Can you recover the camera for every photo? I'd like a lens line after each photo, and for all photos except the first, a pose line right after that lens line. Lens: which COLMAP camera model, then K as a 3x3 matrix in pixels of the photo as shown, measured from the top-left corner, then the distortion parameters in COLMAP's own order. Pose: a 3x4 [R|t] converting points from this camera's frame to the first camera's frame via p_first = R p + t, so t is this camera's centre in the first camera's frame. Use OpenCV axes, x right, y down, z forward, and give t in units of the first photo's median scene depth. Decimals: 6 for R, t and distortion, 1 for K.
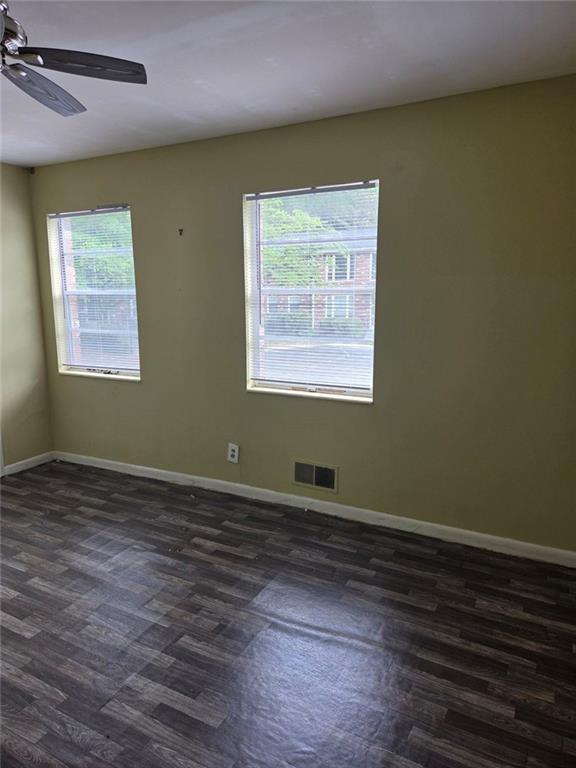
lens RADIAL K [[517.1, 0, 285.2], [0, 517.1, 384.0], [0, 0, 1]] dist [0.083886, -0.065773]
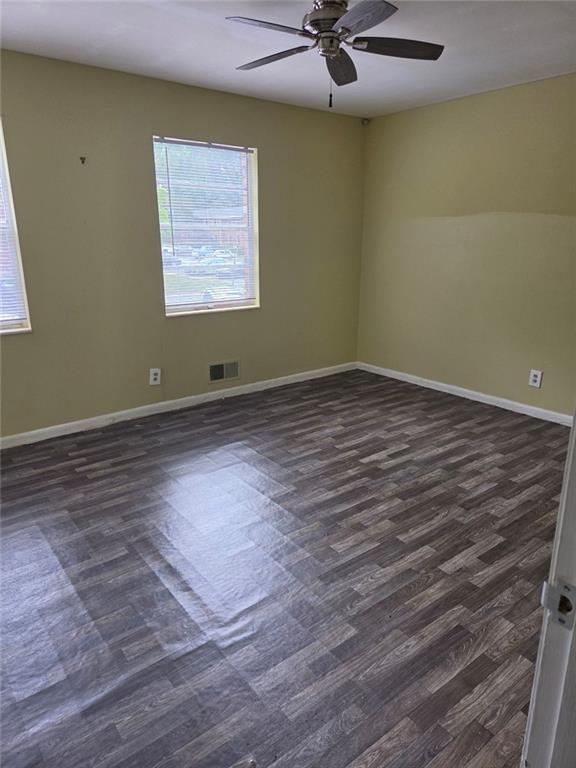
lens RADIAL K [[512.5, 0, 292.1], [0, 512.5, 385.6], [0, 0, 1]] dist [0.066141, -0.051961]
pose [[0.396921, -0.255480, 0.881580, -1.027241], [0.159996, 0.965035, 0.207629, -0.032314], [-0.903800, 0.058637, 0.423918, 0.285730]]
